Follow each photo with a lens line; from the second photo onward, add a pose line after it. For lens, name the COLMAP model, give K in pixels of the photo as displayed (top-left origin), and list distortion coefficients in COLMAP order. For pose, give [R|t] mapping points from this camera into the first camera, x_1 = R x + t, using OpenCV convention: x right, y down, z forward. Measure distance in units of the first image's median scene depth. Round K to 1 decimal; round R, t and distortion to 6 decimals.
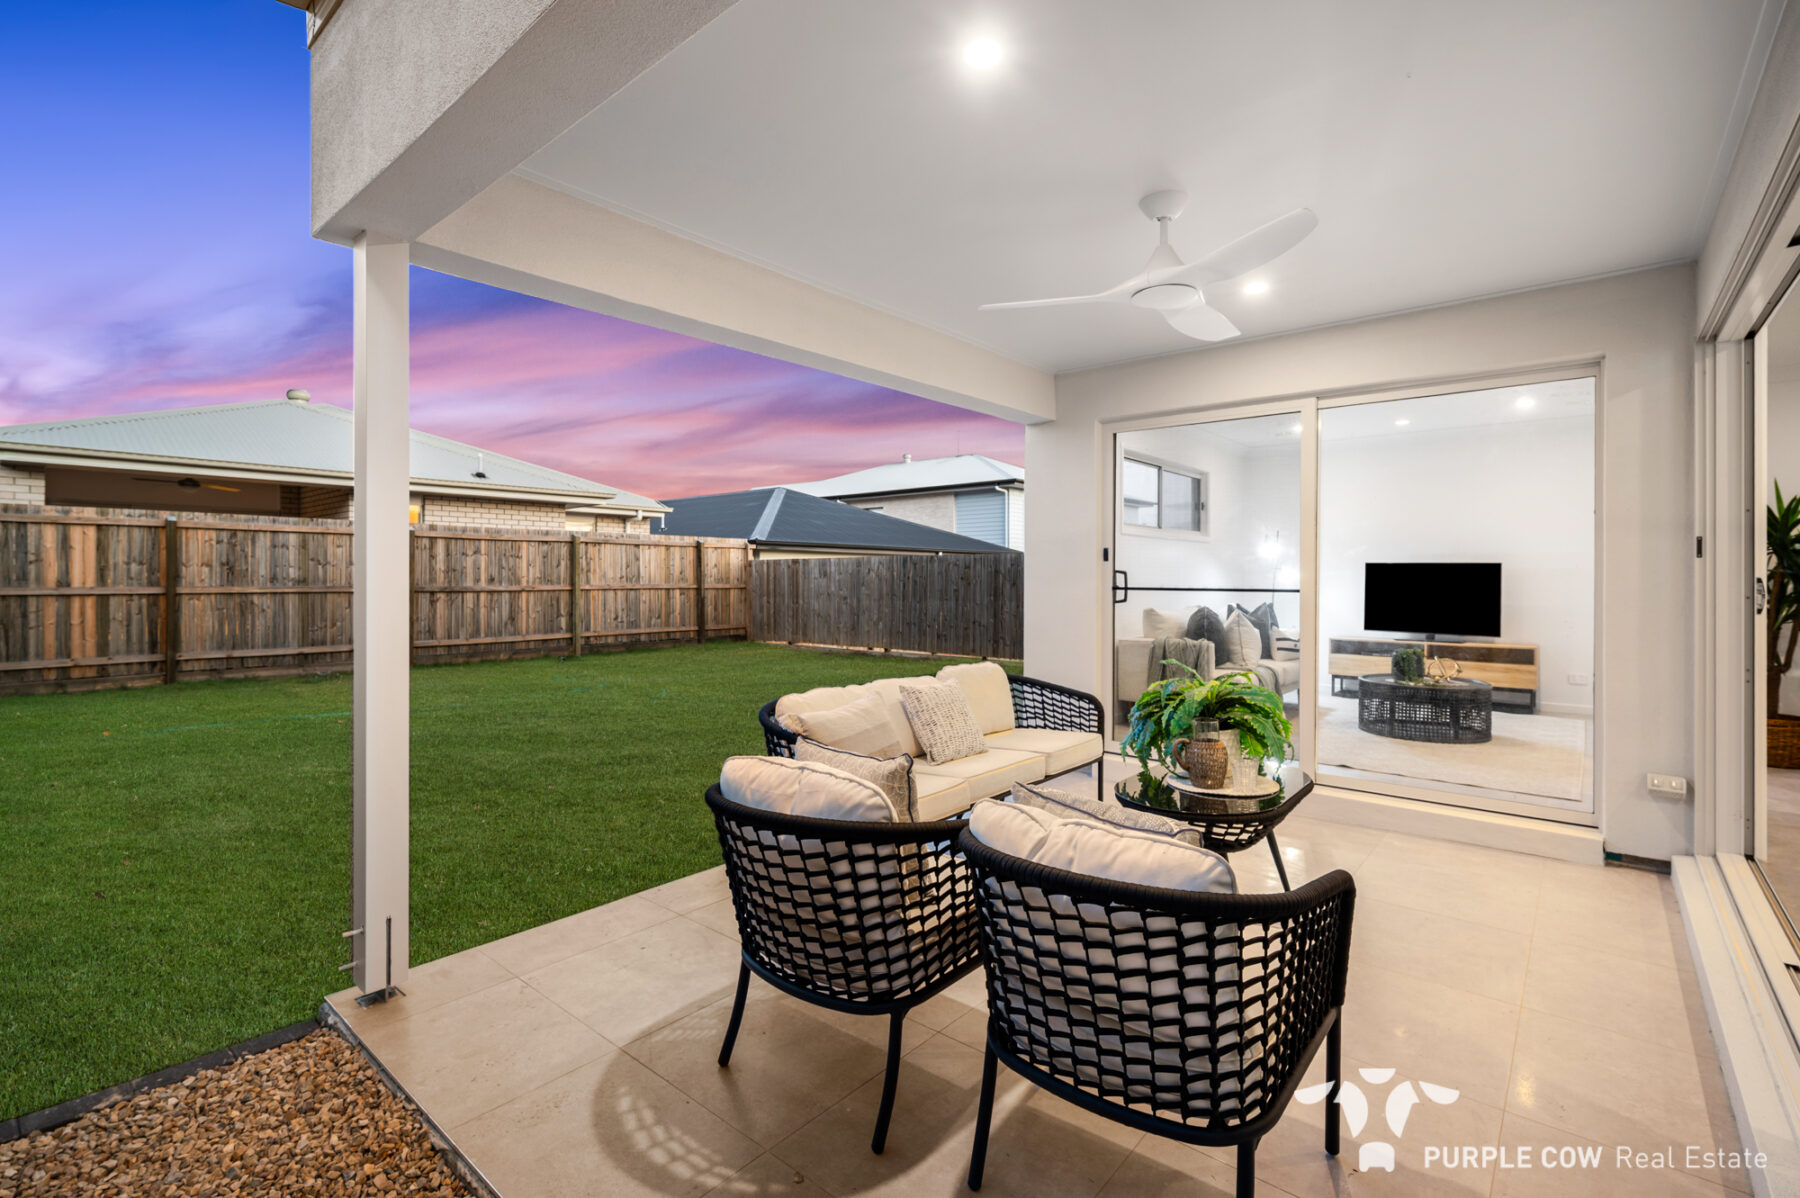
lens RADIAL K [[808.9, 0, 875.4], [0, 808.9, 572.9], [0, 0, 1]] dist [-0.000700, 0.000729]
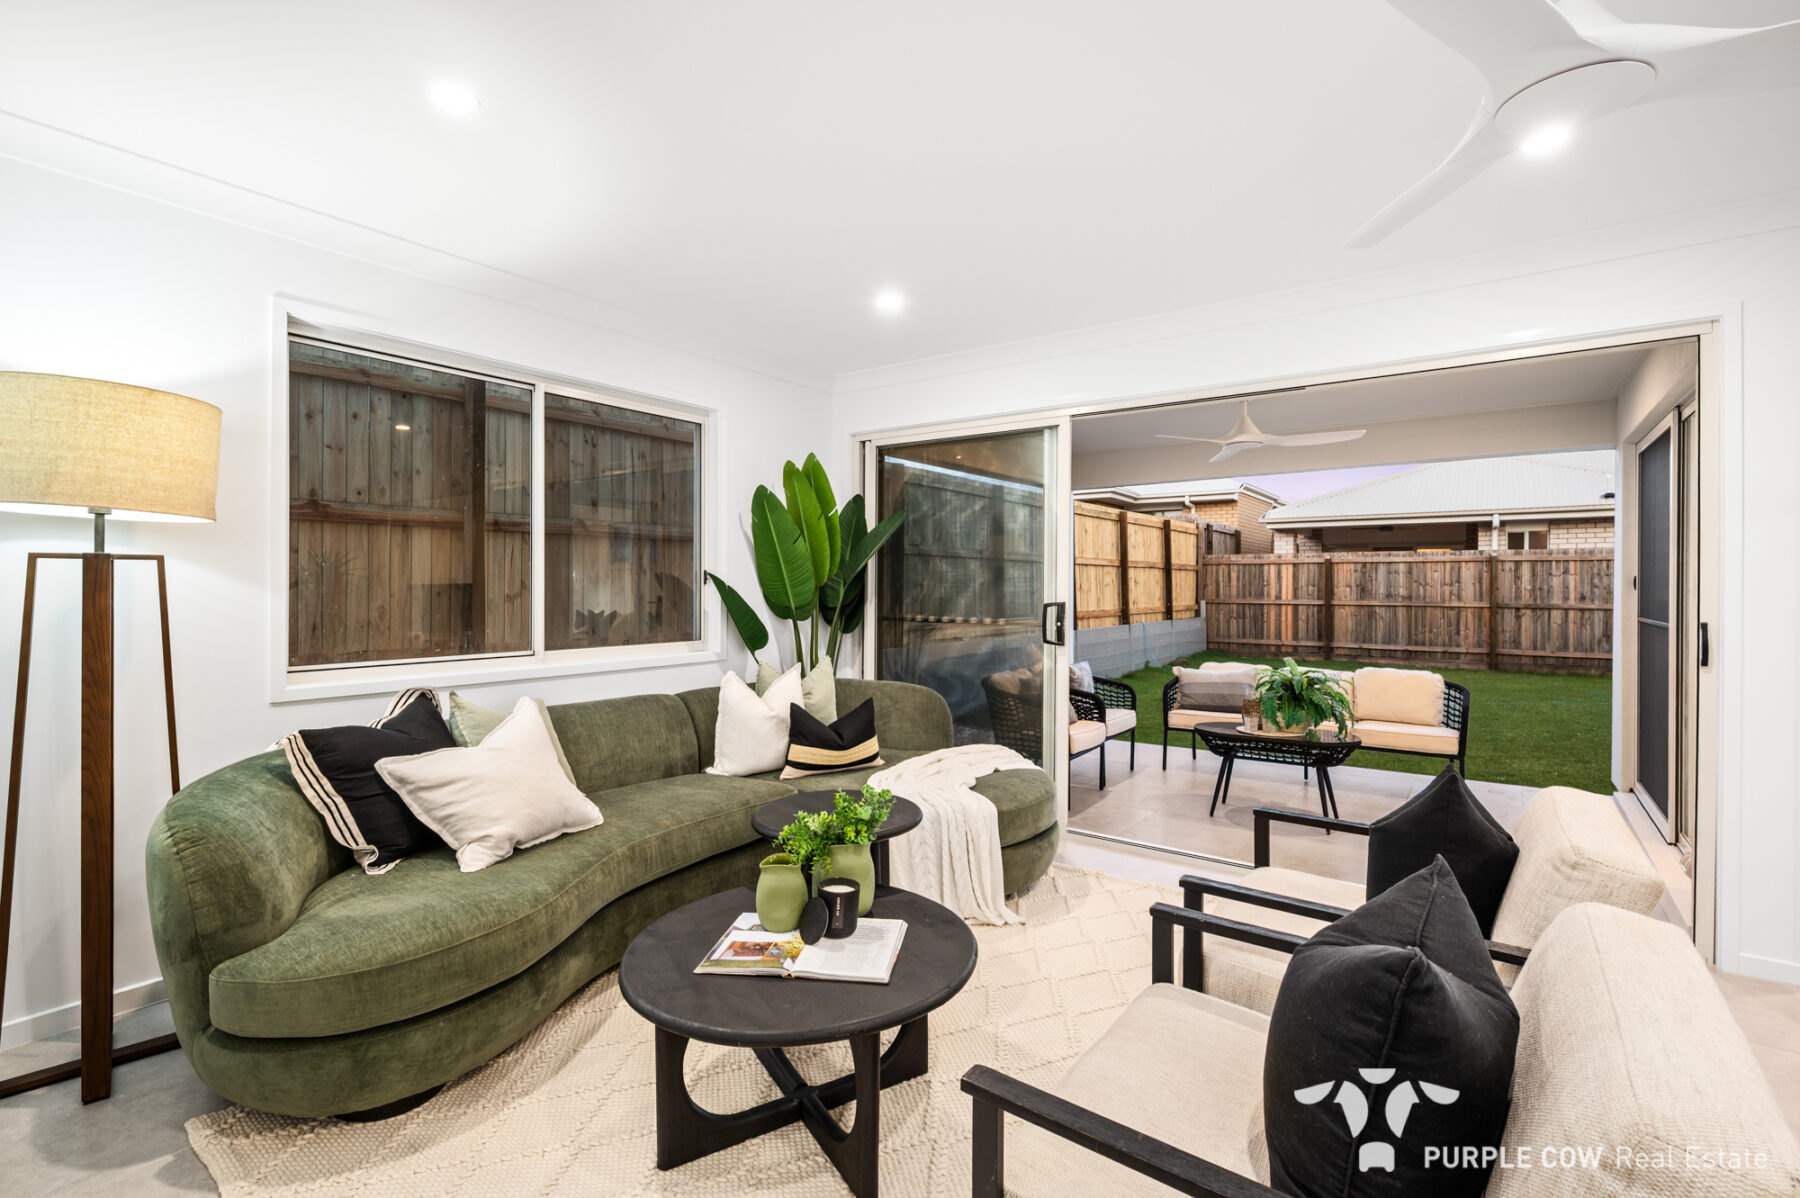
lens RADIAL K [[808.9, 0, 903.0], [0, 808.9, 593.0], [0, 0, 1]] dist [-0.000700, 0.000729]
pose [[0.080168, 0.004900, -0.996769, 0.591424], [0.002190, 0.999985, 0.005092, -0.006518], [0.996779, -0.002591, 0.080156, 0.035737]]
